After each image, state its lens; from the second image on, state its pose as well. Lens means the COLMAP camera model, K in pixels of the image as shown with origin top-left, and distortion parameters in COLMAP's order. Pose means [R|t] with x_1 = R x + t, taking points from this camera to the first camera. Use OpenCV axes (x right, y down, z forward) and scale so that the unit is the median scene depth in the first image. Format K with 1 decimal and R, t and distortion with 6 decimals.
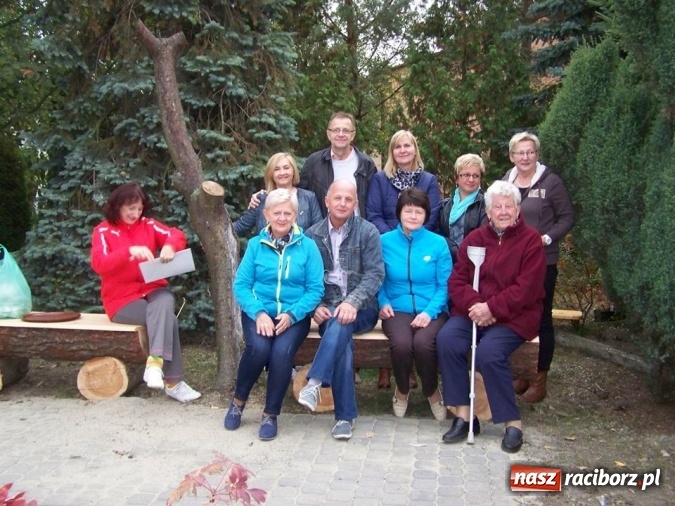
lens RADIAL K [[770.8, 0, 325.1], [0, 770.8, 242.4], [0, 0, 1]] dist [-0.107591, 0.000000]
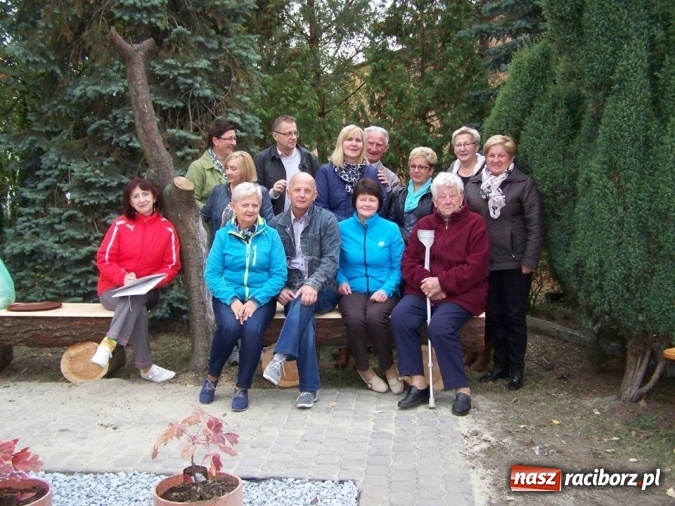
lens RADIAL K [[770.8, 0, 324.3], [0, 770.8, 241.5], [0, 0, 1]] dist [-0.107591, 0.000000]
pose [[0.999013, -0.020650, 0.039323, 0.005263], [0.020558, 0.999785, 0.002738, 0.009576], [-0.039371, -0.001927, 0.999223, -0.065330]]
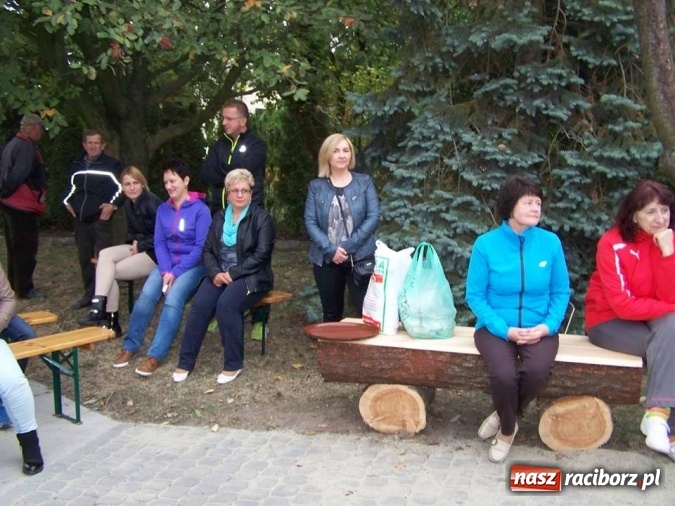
lens RADIAL K [[770.8, 0, 327.6], [0, 770.8, 238.6], [0, 0, 1]] dist [-0.107591, 0.000000]
pose [[0.990599, 0.028878, -0.133714, -0.341613], [-0.022969, 0.998699, 0.045523, -0.026629], [0.134854, -0.042024, 0.989974, 0.175173]]
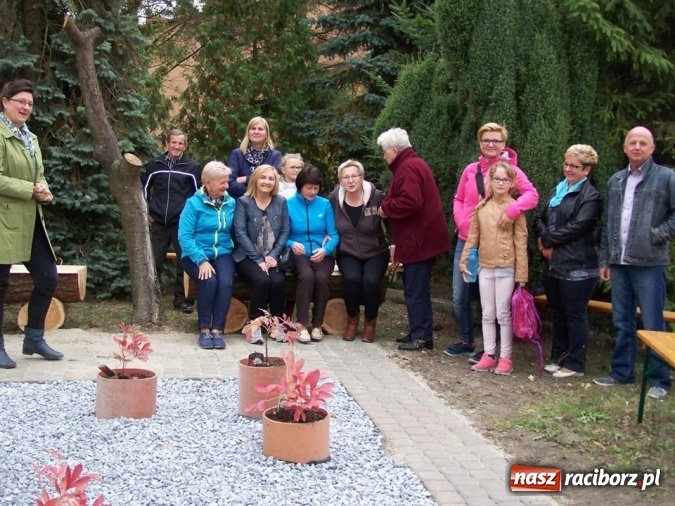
lens RADIAL K [[950.2, 0, 333.9], [0, 950.2, 236.0], [0, 0, 1]] dist [-0.043059, 0.000000]
pose [[0.941543, 0.003589, 0.336873, -0.278652], [-0.004116, 0.999991, 0.000850, 0.039225], [-0.336867, -0.002186, 0.941550, -0.427426]]
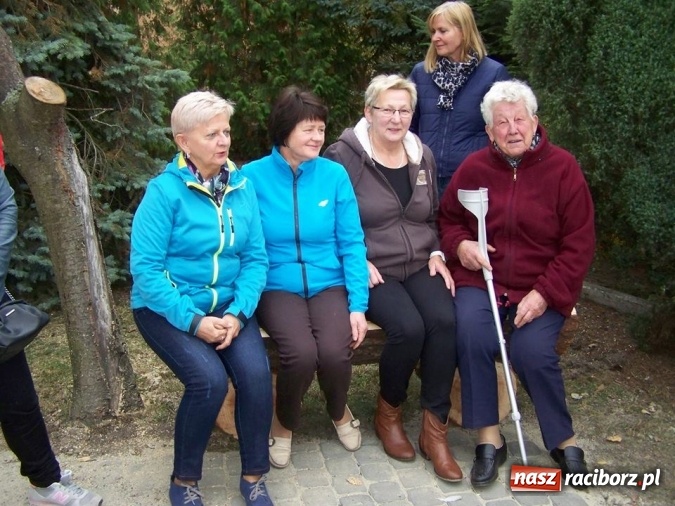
lens RADIAL K [[770.8, 0, 337.0], [0, 770.8, 248.6], [0, 0, 1]] dist [-0.107591, 0.000000]
pose [[0.938520, -0.080896, 0.335613, -0.104433], [0.014760, 0.980671, 0.195104, -0.046921], [-0.344909, -0.178156, 0.921574, 0.296464]]
